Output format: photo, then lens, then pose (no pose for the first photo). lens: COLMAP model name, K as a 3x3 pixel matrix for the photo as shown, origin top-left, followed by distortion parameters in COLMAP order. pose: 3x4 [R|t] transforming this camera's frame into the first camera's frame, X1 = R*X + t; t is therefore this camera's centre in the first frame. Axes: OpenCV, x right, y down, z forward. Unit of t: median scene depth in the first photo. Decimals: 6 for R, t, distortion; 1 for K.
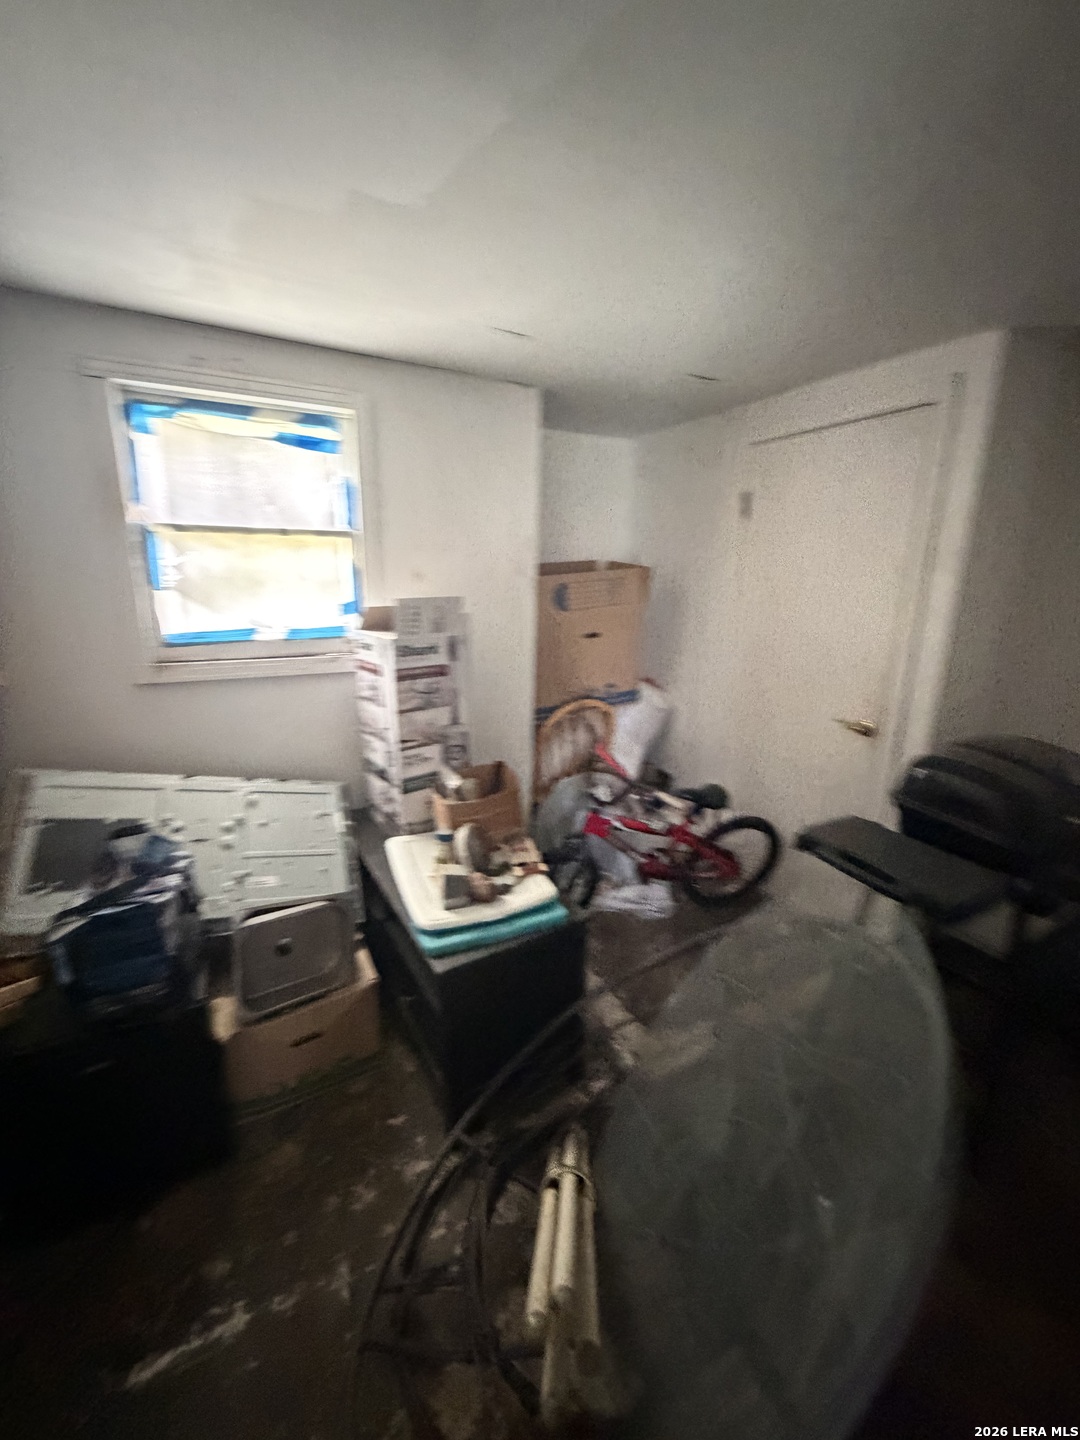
lens RADIAL K [[575.8, 0, 539.3], [0, 575.8, 726.4], [0, 0, 1]] dist [-0.000752, 0.000559]
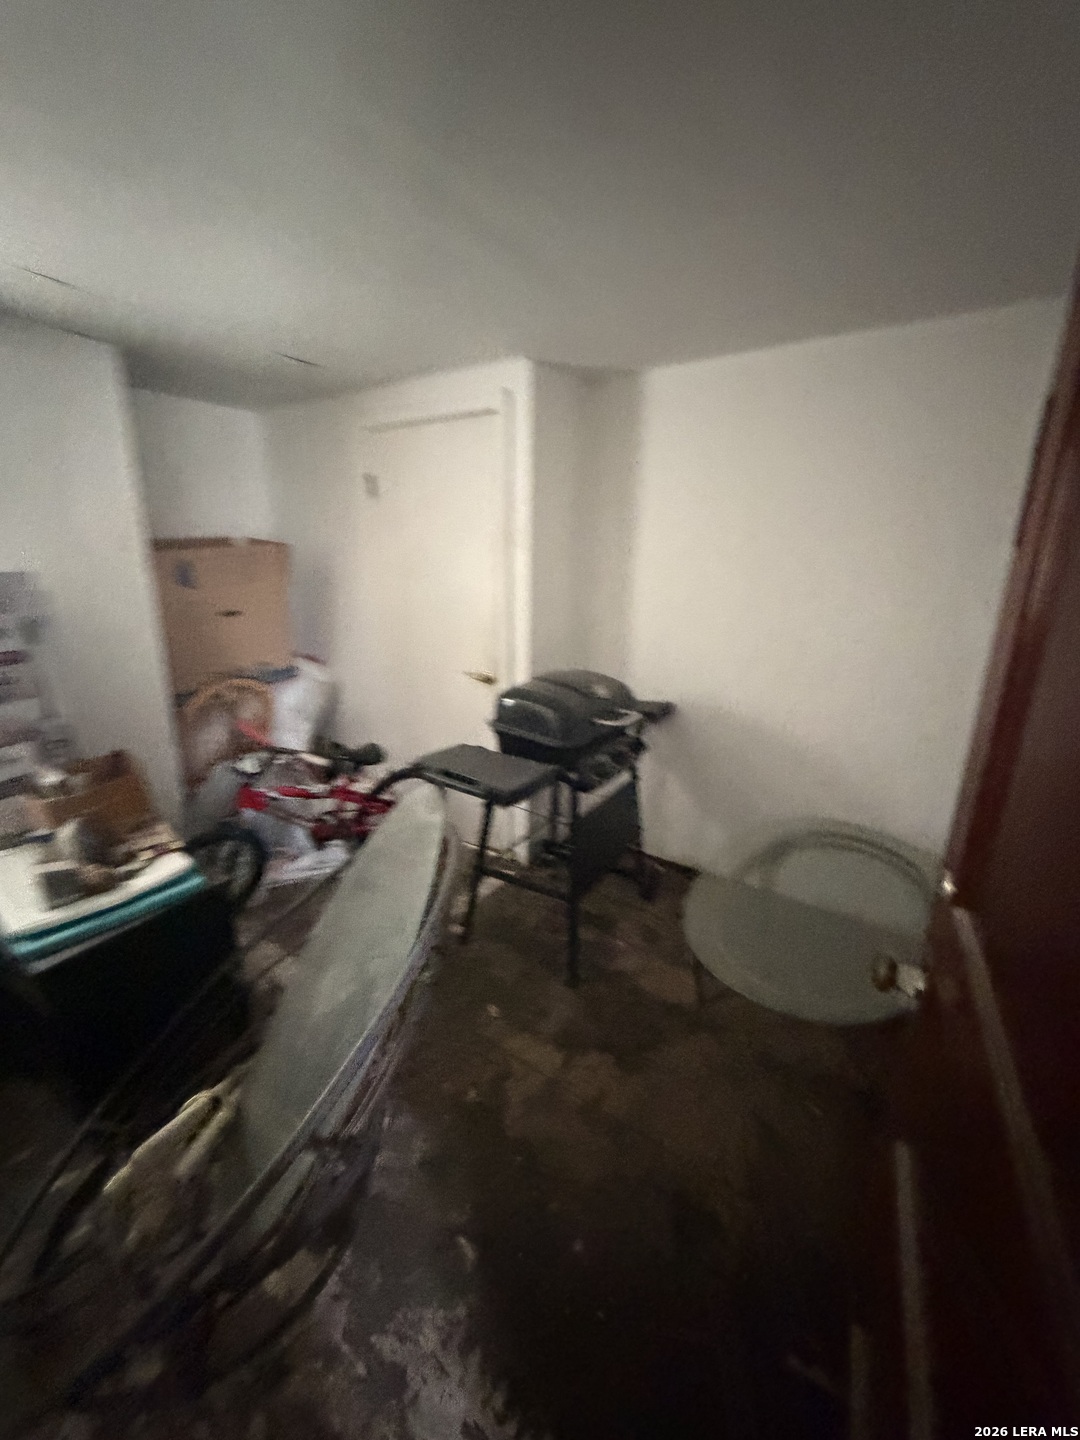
lens RADIAL K [[575.8, 0, 545.8], [0, 575.8, 725.3], [0, 0, 1]] dist [-0.000752, 0.000559]
pose [[0.875139, -0.137492, 0.463927, 0.116194], [0.125512, 0.990466, 0.056778, 0.057573], [-0.467310, 0.008539, 0.884052, -0.151114]]
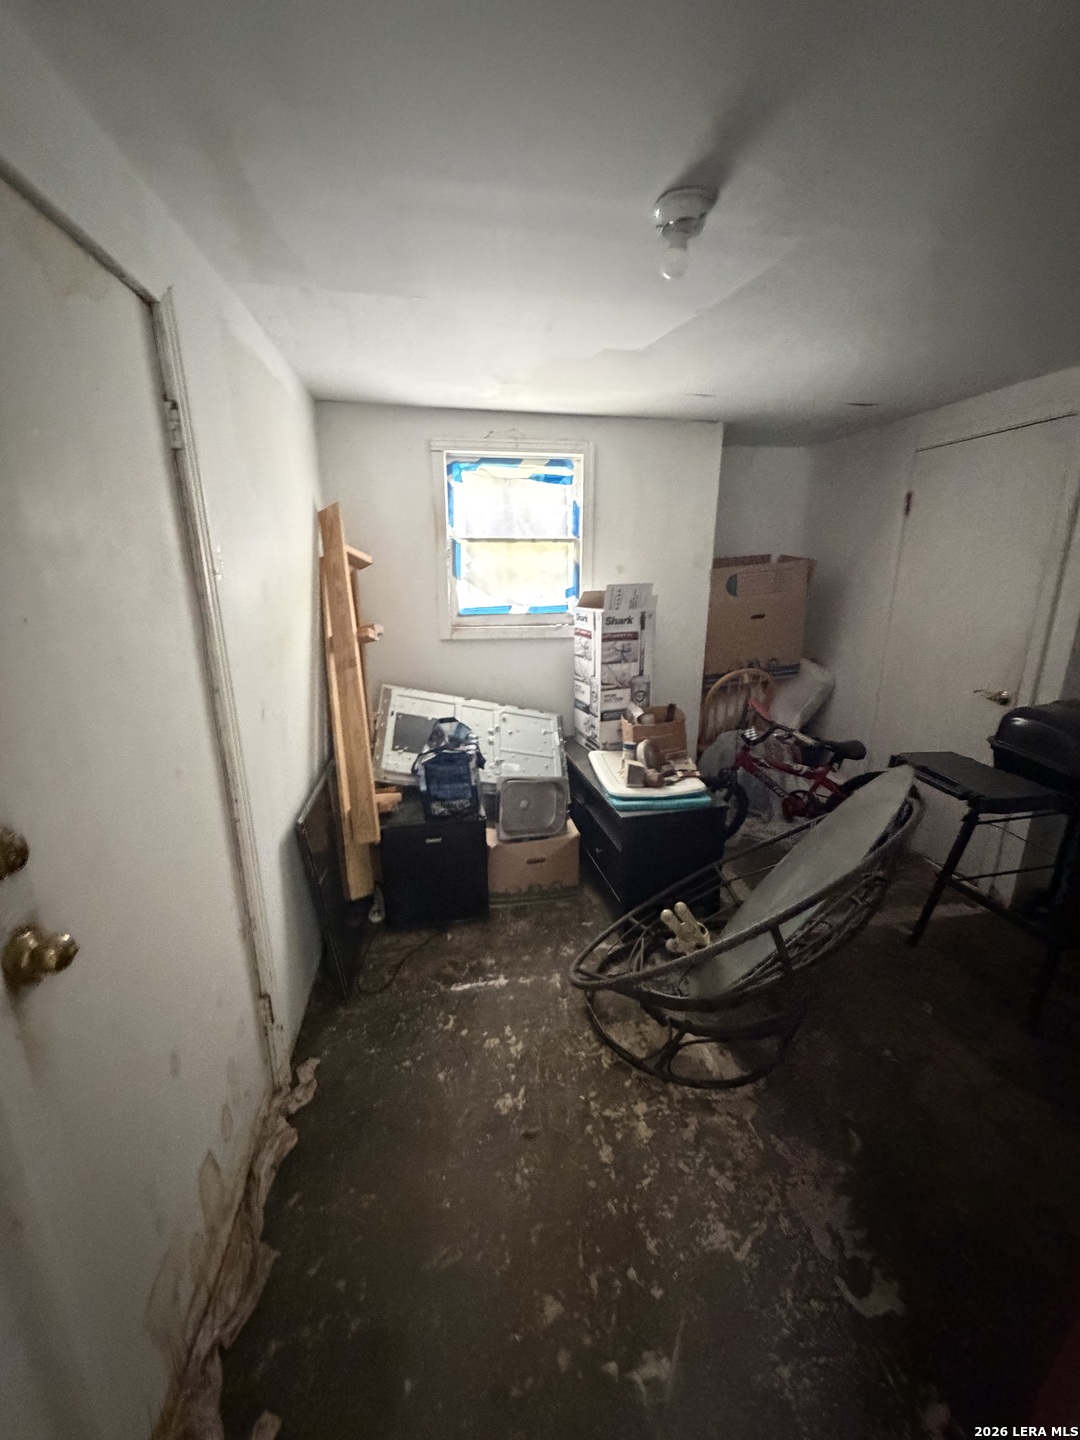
lens RADIAL K [[575.8, 0, 547.3], [0, 575.8, 712.4], [0, 0, 1]] dist [-0.000752, 0.000559]
pose [[0.954038, 0.060829, -0.293446, 0.053452], [-0.064709, 0.997898, -0.003525, 0.110413], [0.292615, 0.022352, 0.955969, -0.411151]]
